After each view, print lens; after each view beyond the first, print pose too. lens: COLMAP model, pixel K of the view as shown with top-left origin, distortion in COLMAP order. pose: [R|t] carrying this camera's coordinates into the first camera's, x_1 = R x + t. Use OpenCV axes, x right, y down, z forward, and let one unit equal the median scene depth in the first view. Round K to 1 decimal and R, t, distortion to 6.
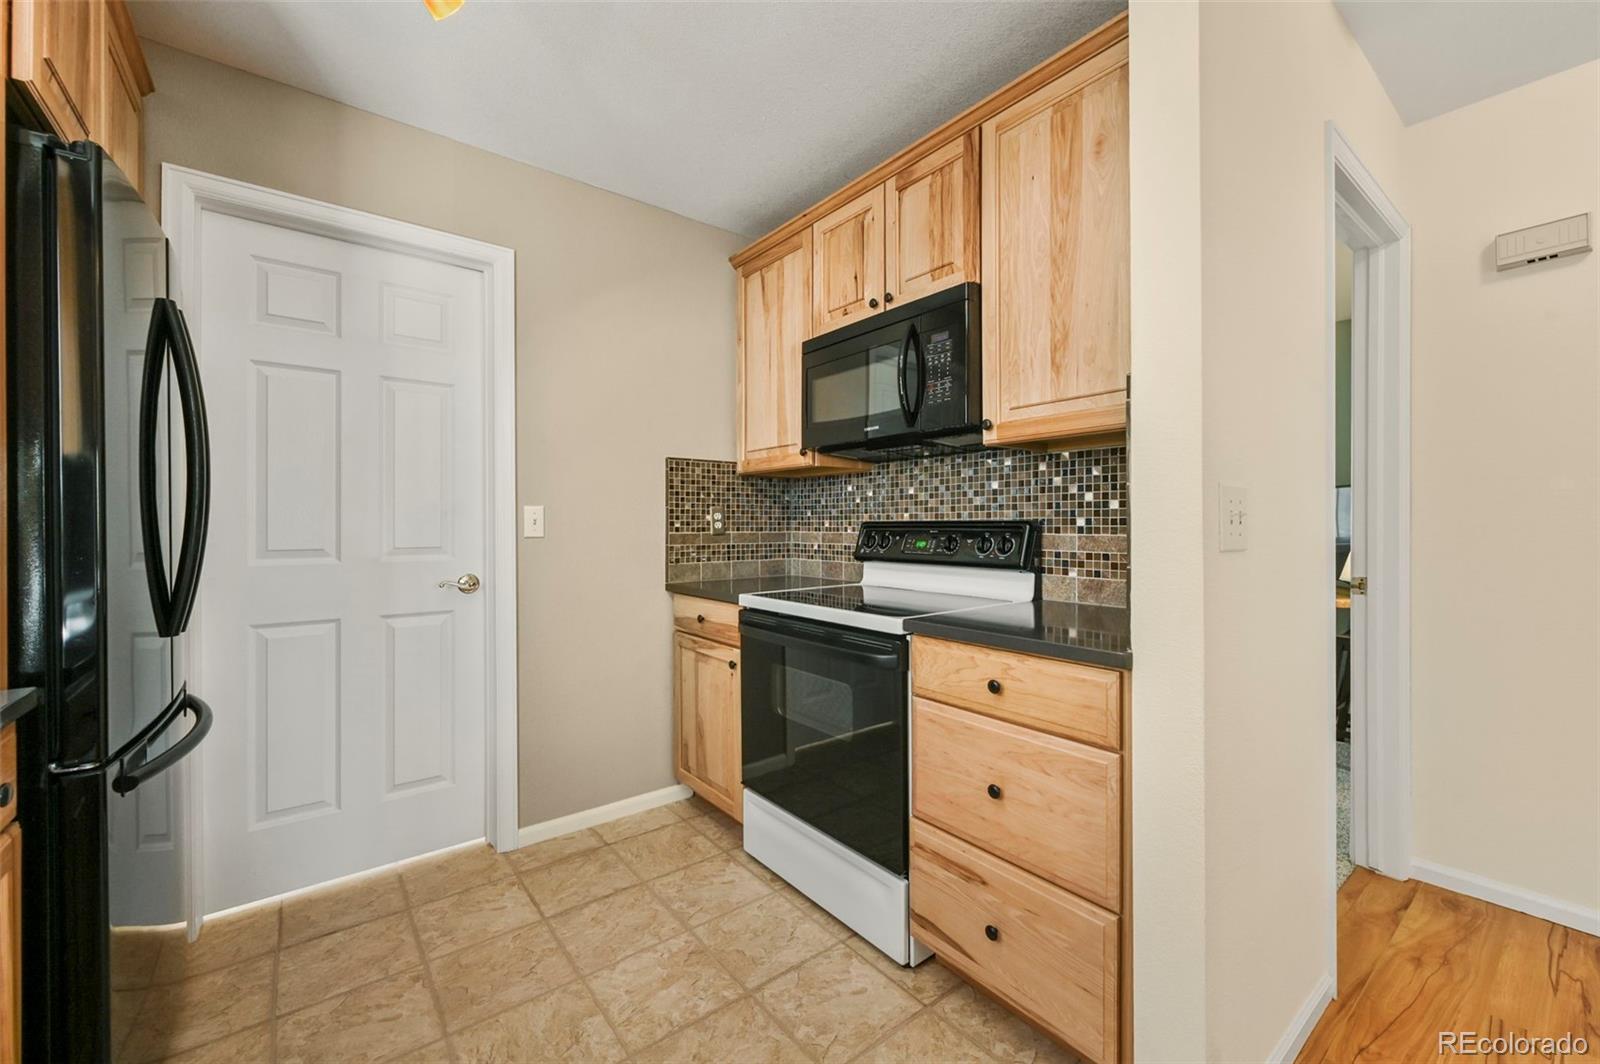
lens RADIAL K [[636.4, 0, 803.5], [0, 636.4, 524.4], [0, 0, 1]] dist [-0.003017, 0.000424]
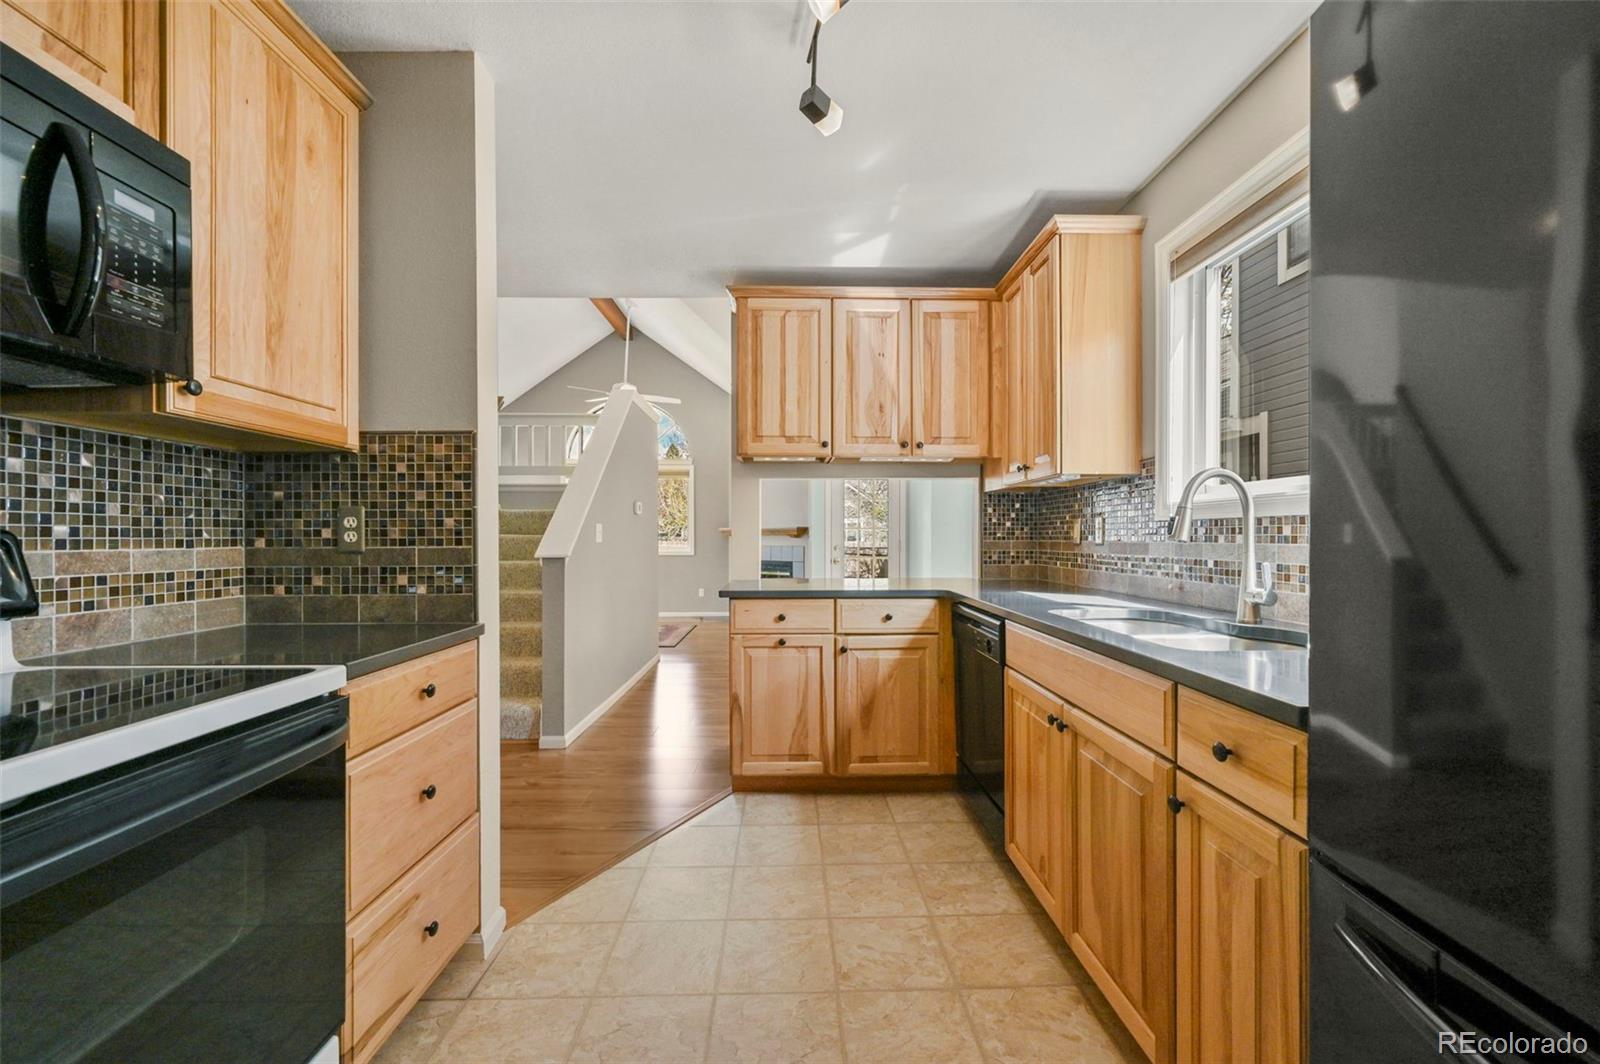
lens RADIAL K [[636.4, 0, 799.1], [0, 636.4, 536.7], [0, 0, 1]] dist [-0.003017, 0.000424]
pose [[-0.799816, 0.004534, 0.600228, -0.579774], [0.003293, 0.999990, -0.003165, 0.005703], [-0.600236, -0.000555, -0.799822, 1.057428]]
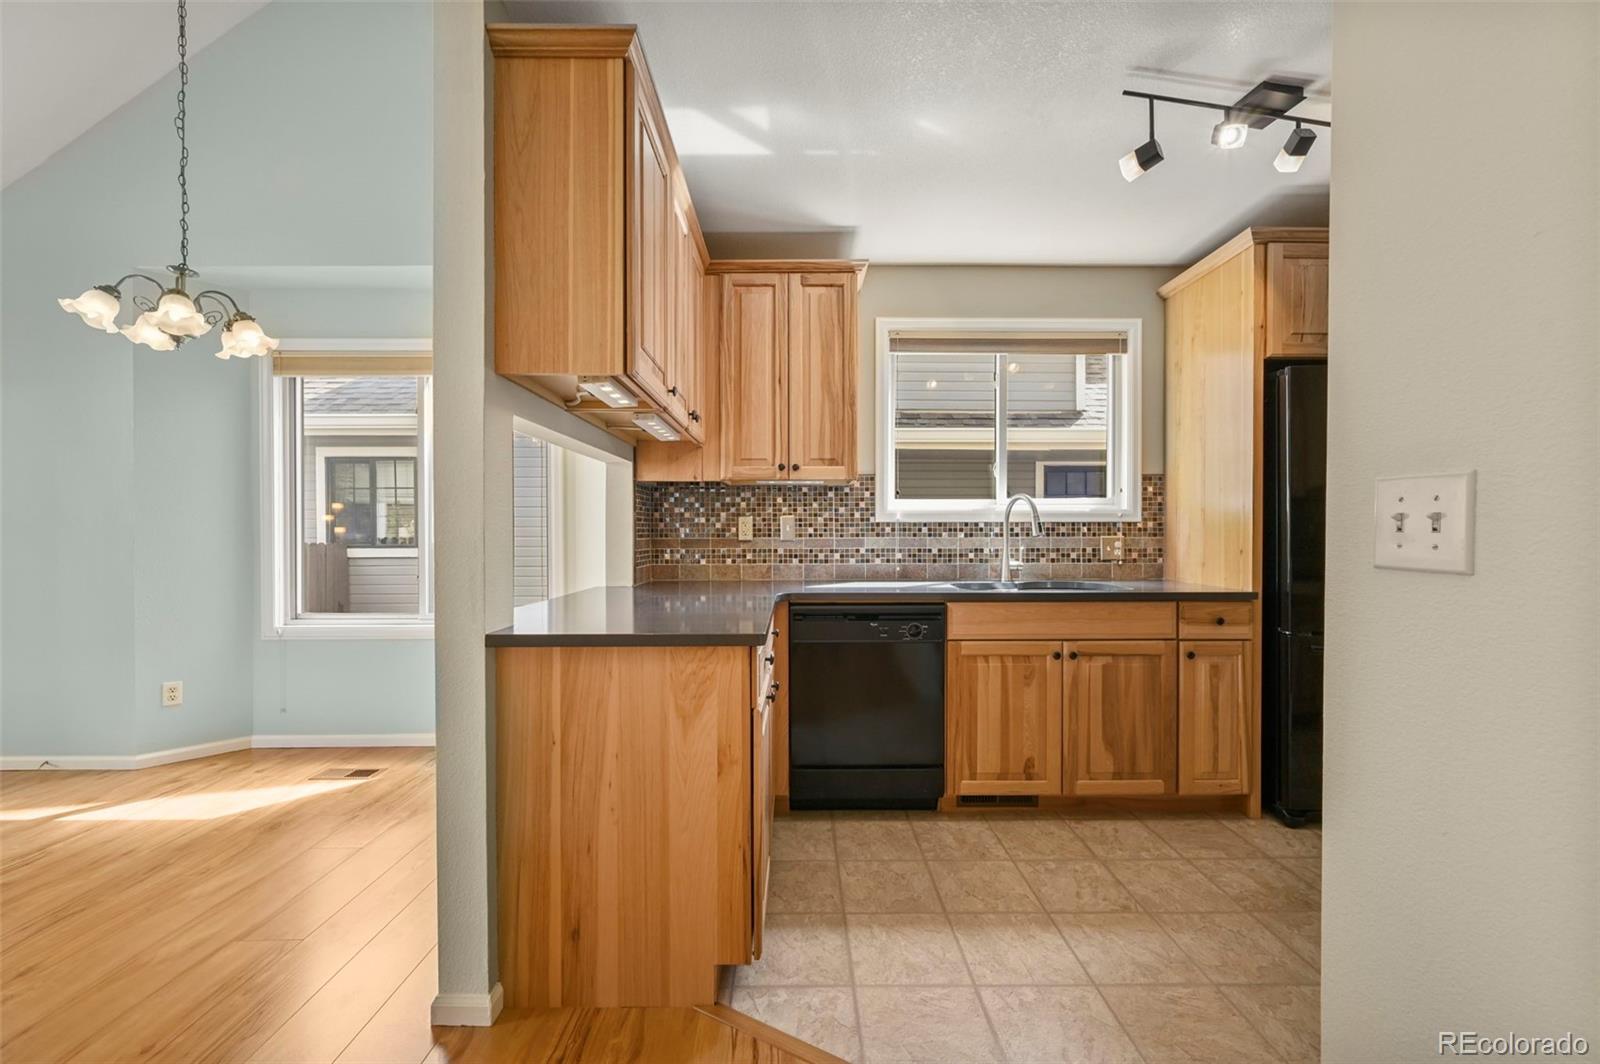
lens RADIAL K [[636.4, 0, 801.7], [0, 636.4, 537.4], [0, 0, 1]] dist [-0.003017, 0.000424]
pose [[-0.609022, 0.012929, -0.793048, 0.990083], [0.004797, 0.999909, 0.012618, -0.007325], [0.793139, 0.003880, -0.609029, 0.539888]]
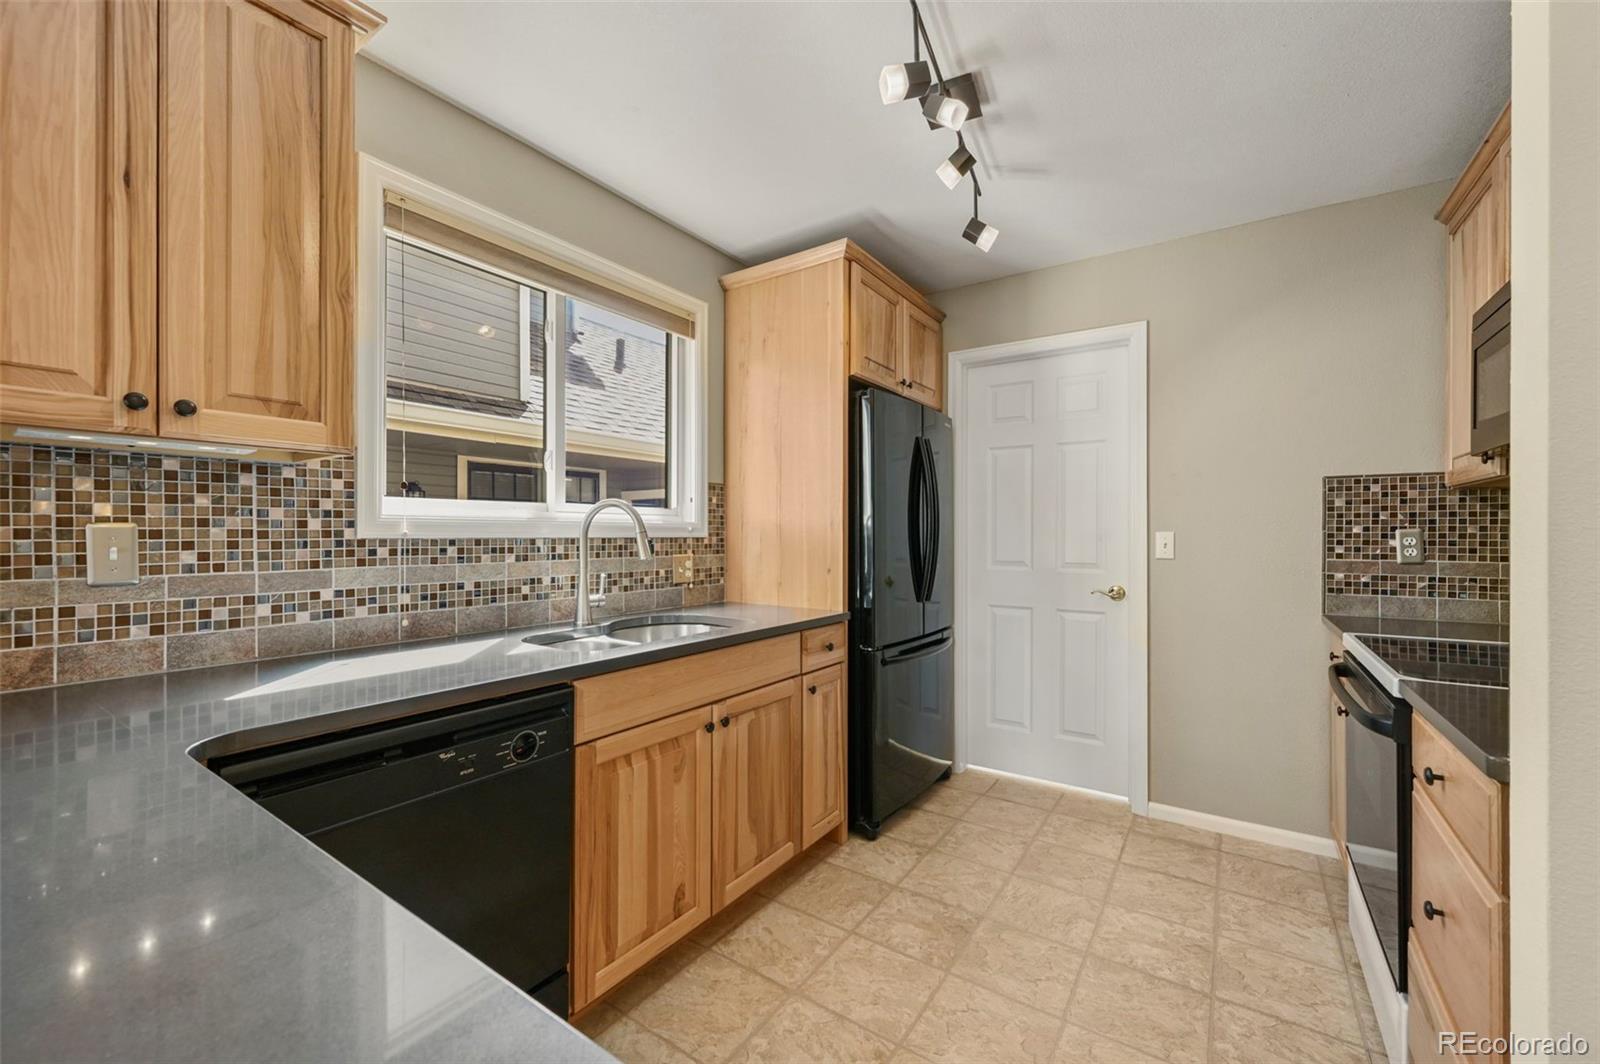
lens RADIAL K [[636.4, 0, 805.7], [0, 636.4, 532.9], [0, 0, 1]] dist [-0.003017, 0.000424]
pose [[0.303911, 0.002039, -0.952698, 0.585300], [-0.001223, 0.999998, 0.001750, -0.034548], [0.952700, 0.000633, 0.303913, 0.019395]]
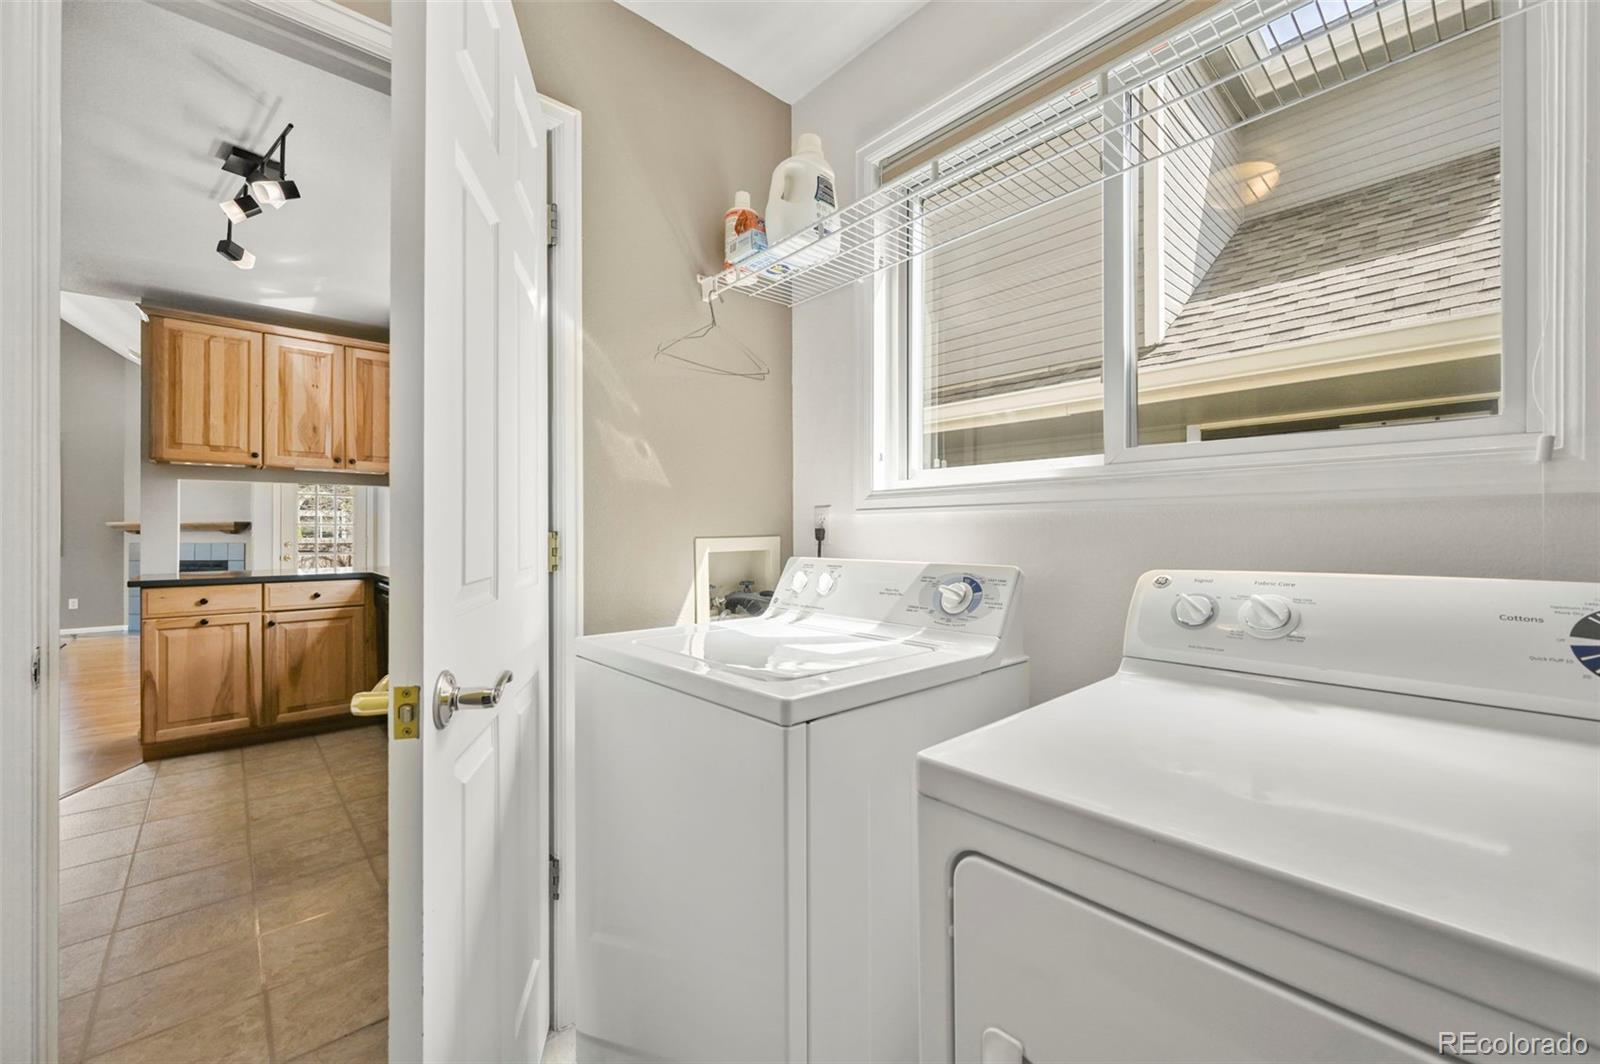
lens RADIAL K [[636.4, 0, 801.2], [0, 636.4, 529.7], [0, 0, 1]] dist [-0.003017, 0.000424]
pose [[-0.997363, 0.004748, -0.072422, -1.145054], [0.005063, 0.999978, -0.004176, 0.007159], [0.072401, -0.004532, -0.997365, 1.728039]]
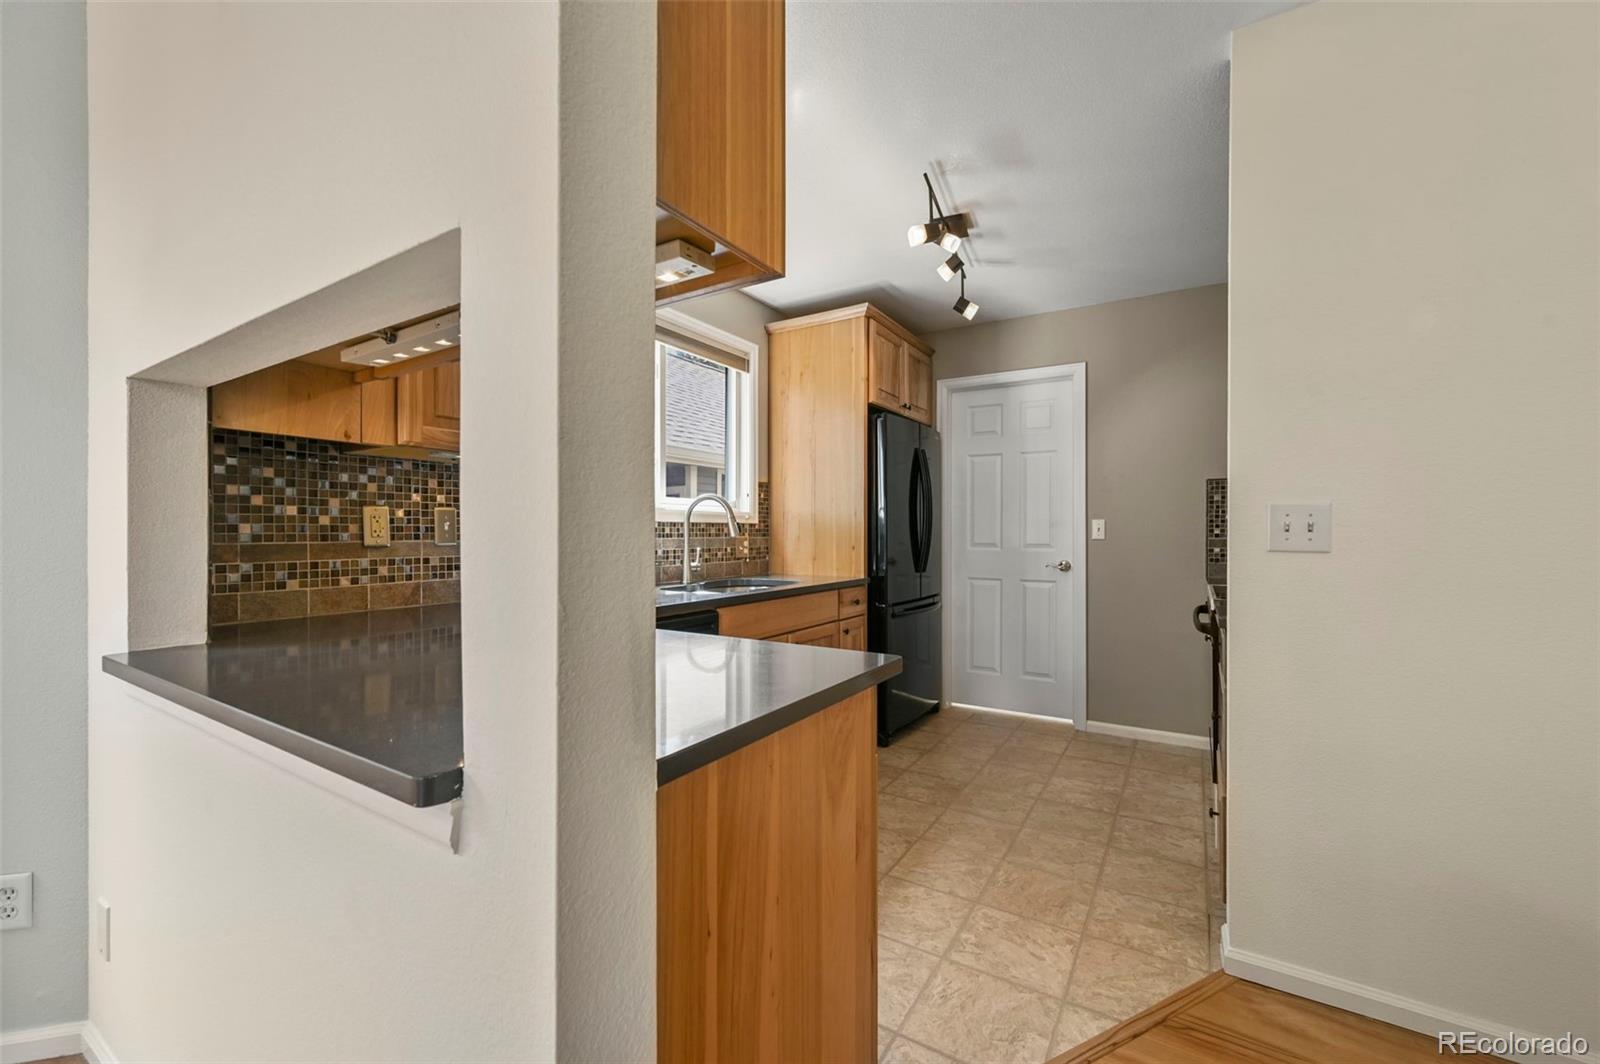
lens RADIAL K [[636.4, 0, 808.1], [0, 636.4, 533.6], [0, 0, 1]] dist [-0.003017, 0.000424]
pose [[0.349390, 0.005266, -0.936963, 0.959331], [0.000185, 0.999984, 0.005689, -0.004116], [0.936977, -0.002161, 0.349383, -0.268413]]
